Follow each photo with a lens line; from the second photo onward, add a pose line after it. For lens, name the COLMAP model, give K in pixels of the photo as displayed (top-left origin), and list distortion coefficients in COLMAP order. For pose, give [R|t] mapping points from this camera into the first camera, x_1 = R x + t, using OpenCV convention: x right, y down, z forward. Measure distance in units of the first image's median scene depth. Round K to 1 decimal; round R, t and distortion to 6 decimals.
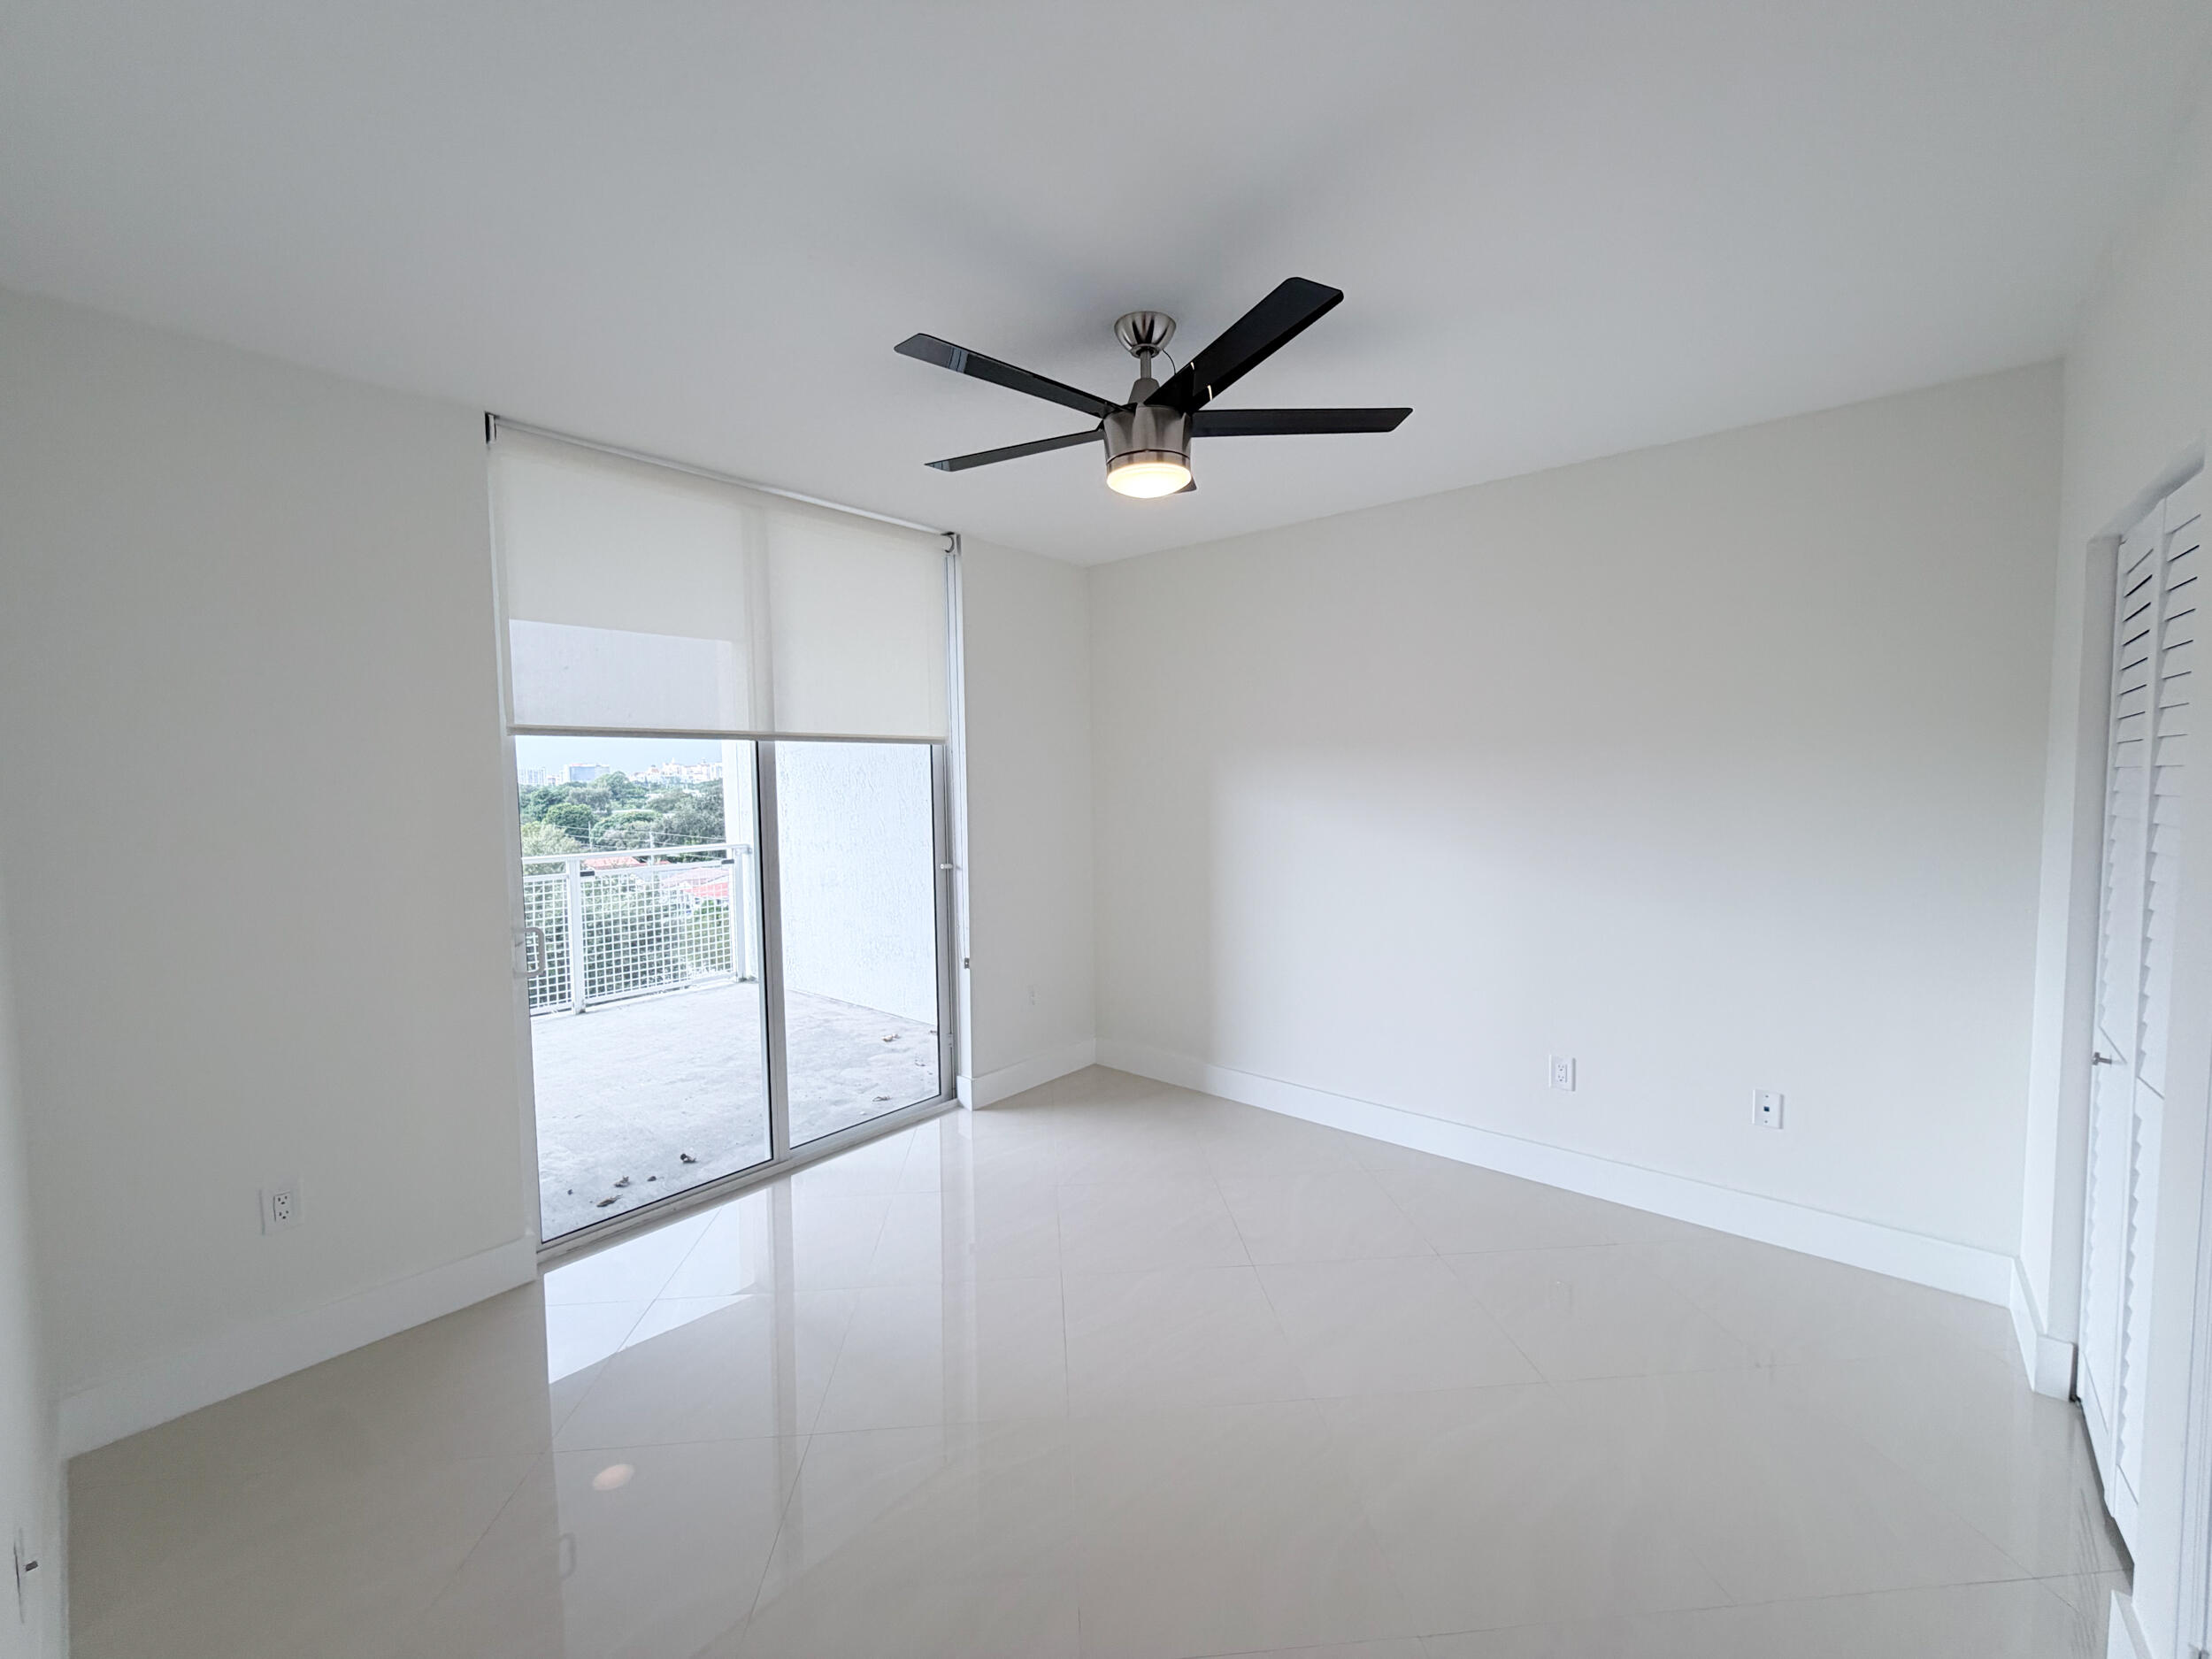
lens RADIAL K [[842.9, 0, 1112.0], [0, 842.9, 829.3], [0, 0, 1]] dist [-0.016665, -0.000093]
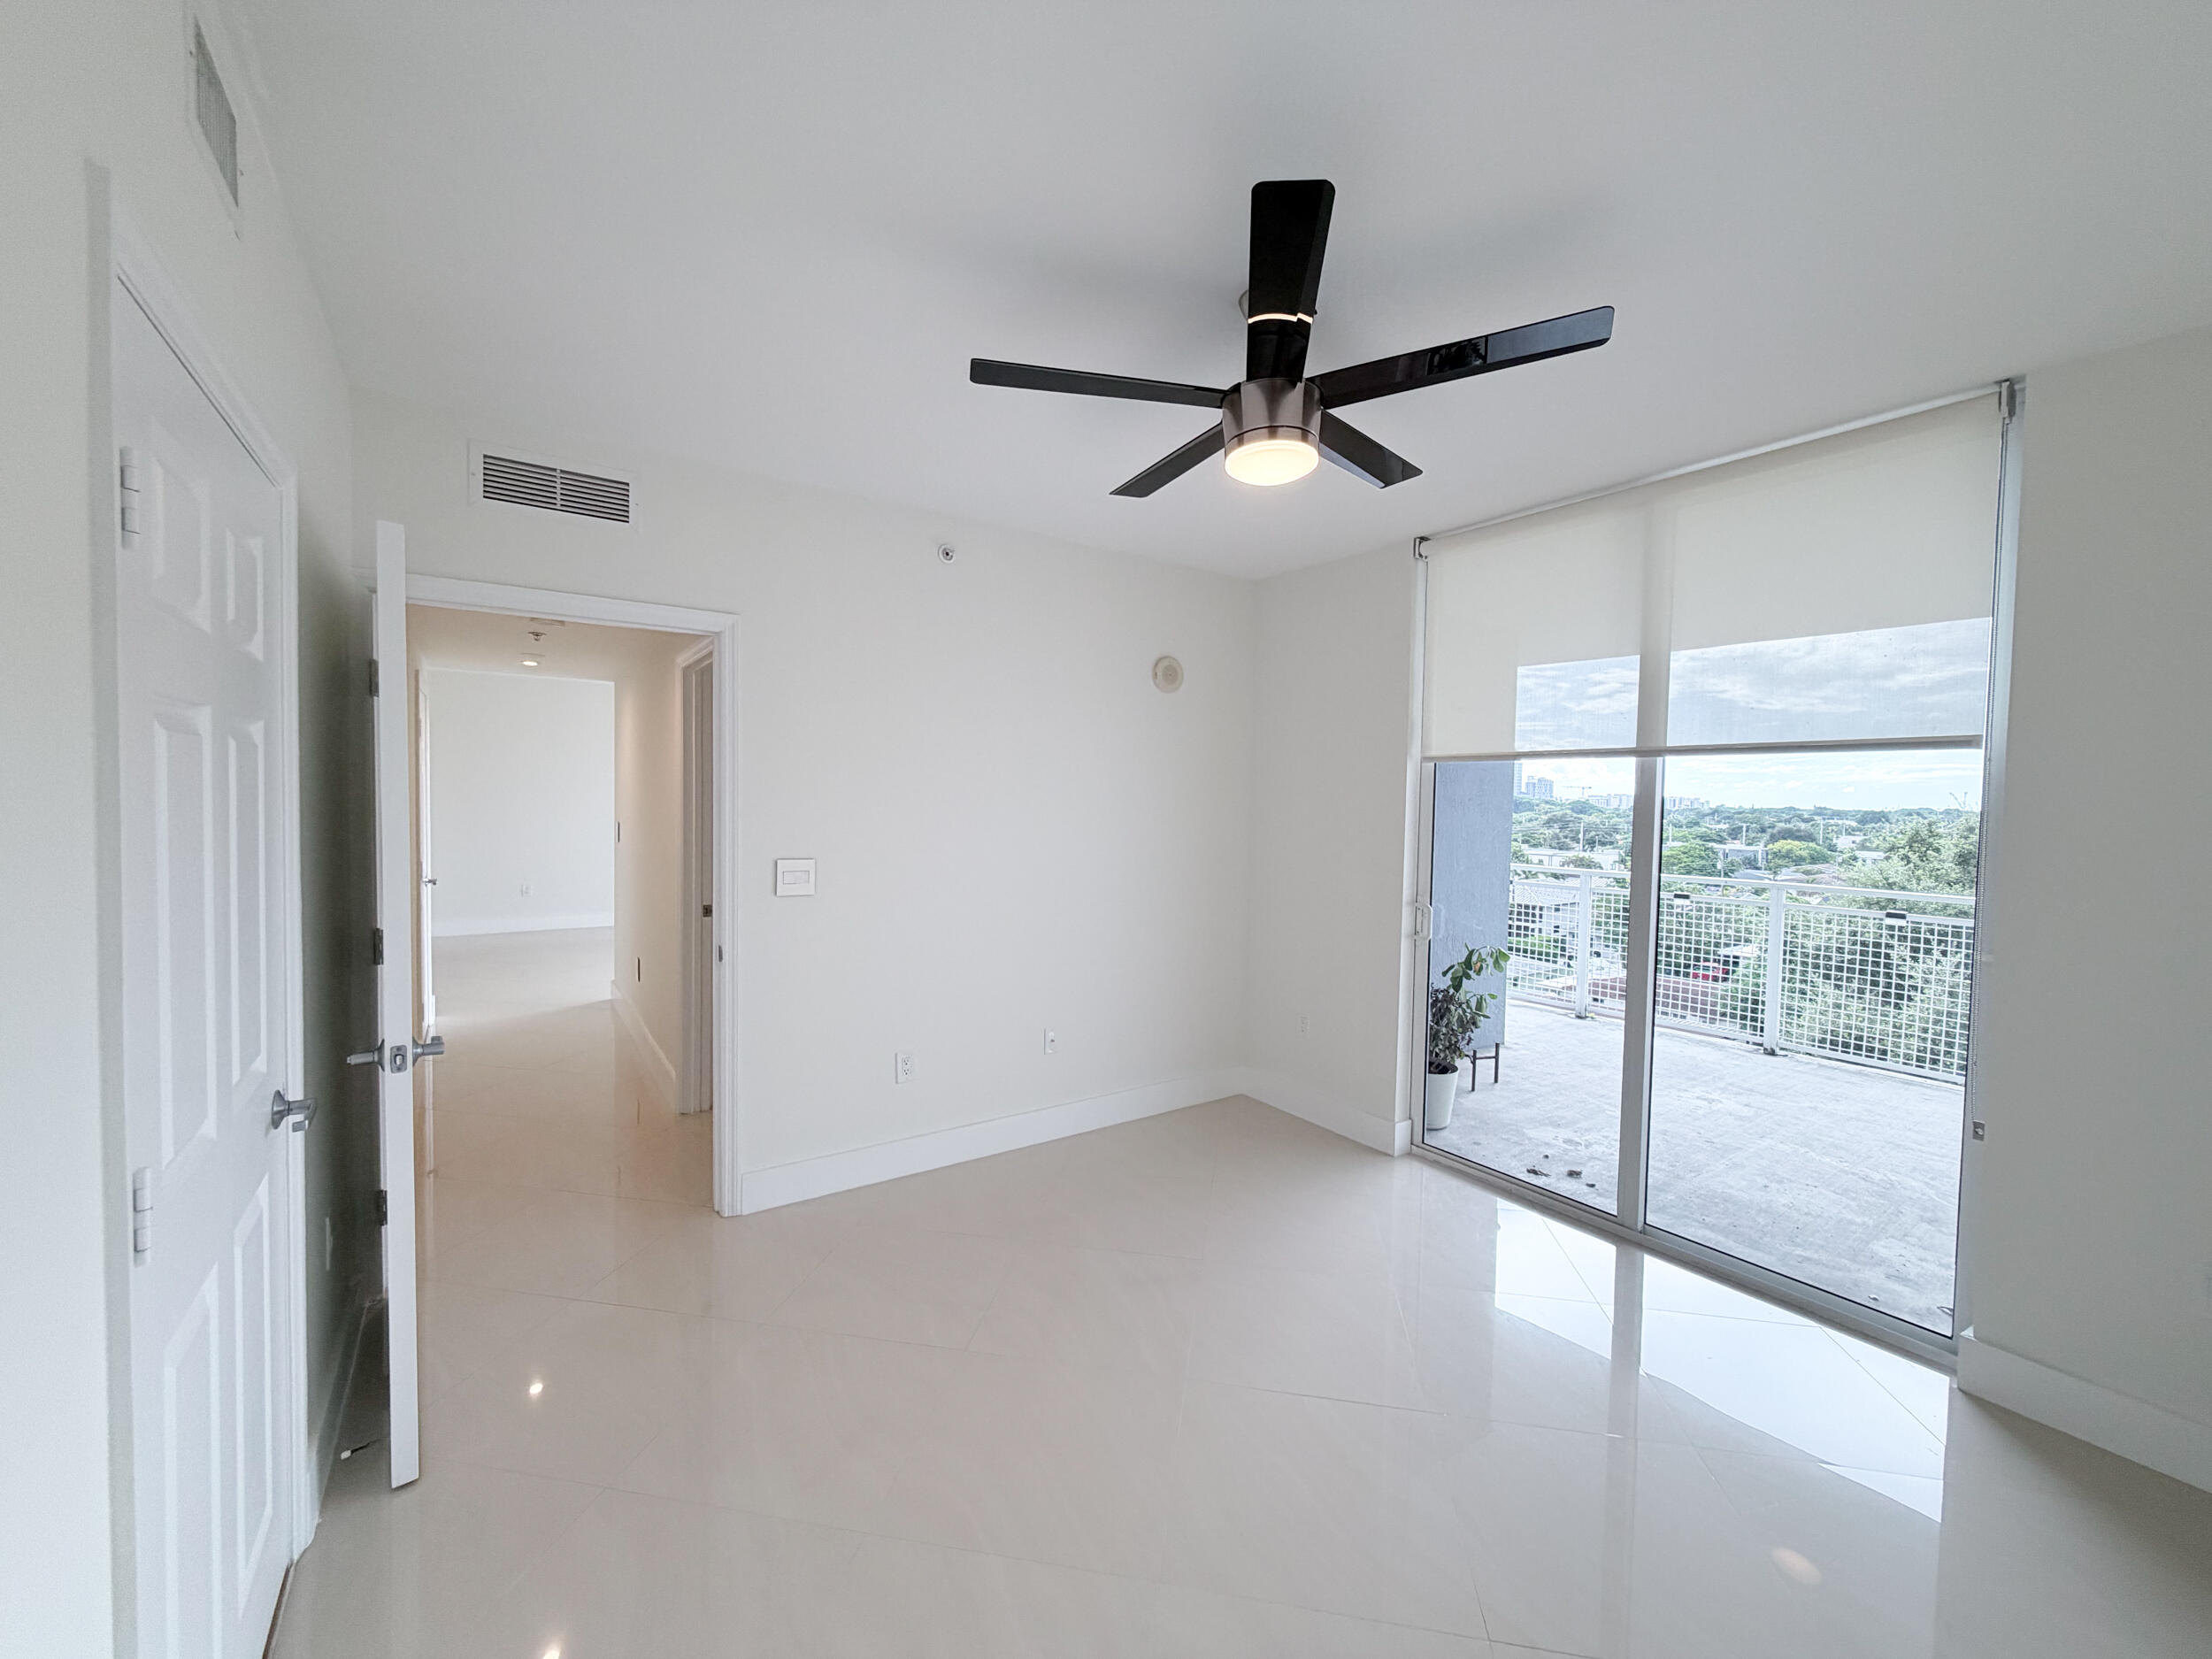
lens RADIAL K [[842.9, 0, 1112.0], [0, 842.9, 829.3], [0, 0, 1]] dist [-0.016665, -0.000093]
pose [[-0.219934, 0.047582, -0.974354, 0.586052], [-0.079061, 0.994655, 0.066420, -0.041808], [0.972306, 0.091642, -0.214996, 0.631965]]
